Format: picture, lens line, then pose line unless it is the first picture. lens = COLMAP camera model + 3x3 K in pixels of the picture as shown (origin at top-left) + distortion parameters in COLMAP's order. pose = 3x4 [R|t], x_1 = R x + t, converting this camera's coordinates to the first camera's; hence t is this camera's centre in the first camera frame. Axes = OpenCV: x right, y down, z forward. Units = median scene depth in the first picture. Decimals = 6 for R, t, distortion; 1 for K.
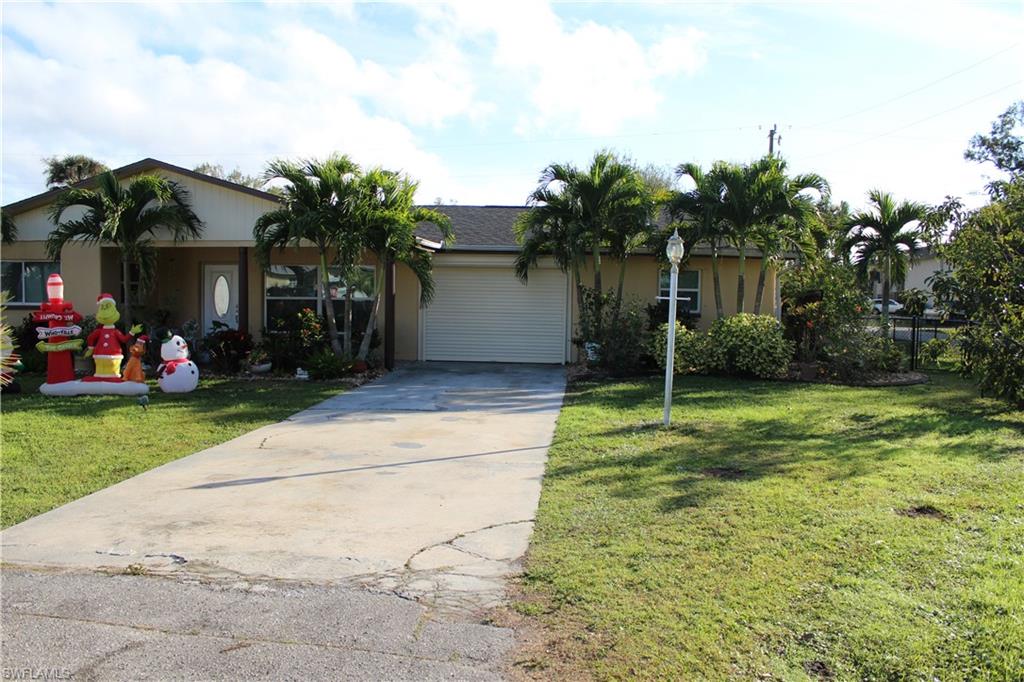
lens RADIAL K [[844.7, 0, 512.0], [0, 844.7, 341.0], [0, 0, 1]] dist [-0.091302, 0.005480]
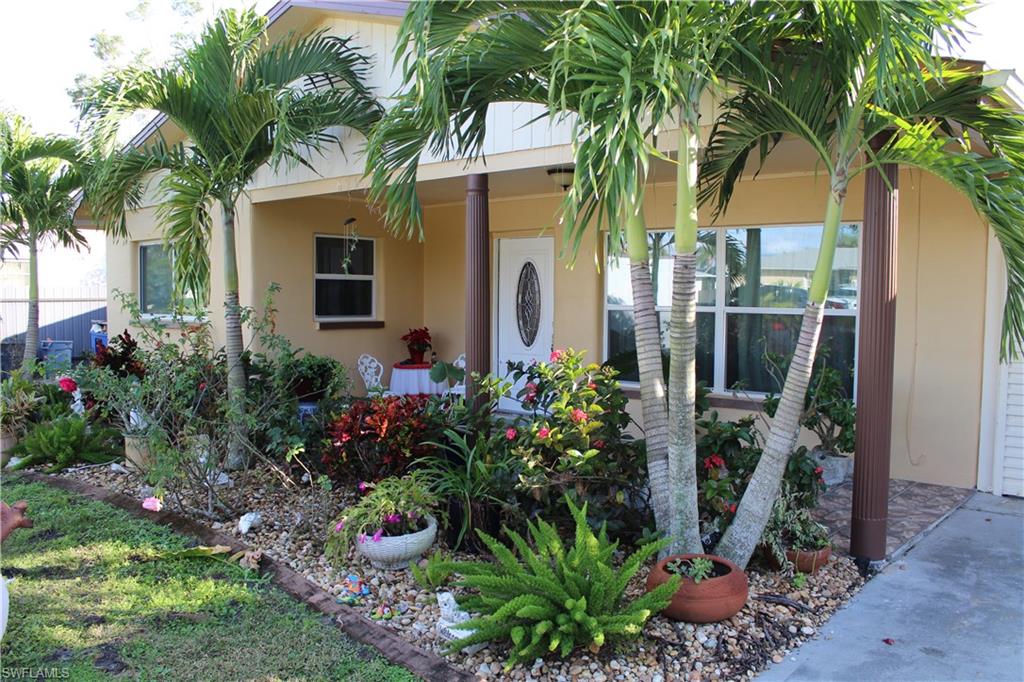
lens RADIAL K [[844.7, 0, 512.0], [0, 844.7, 341.0], [0, 0, 1]] dist [-0.091302, 0.005480]
pose [[0.810761, 0.031576, -0.584525, -0.086248], [-0.029454, 0.999480, 0.013138, -0.043772], [0.584636, 0.006565, 0.811269, 0.741645]]
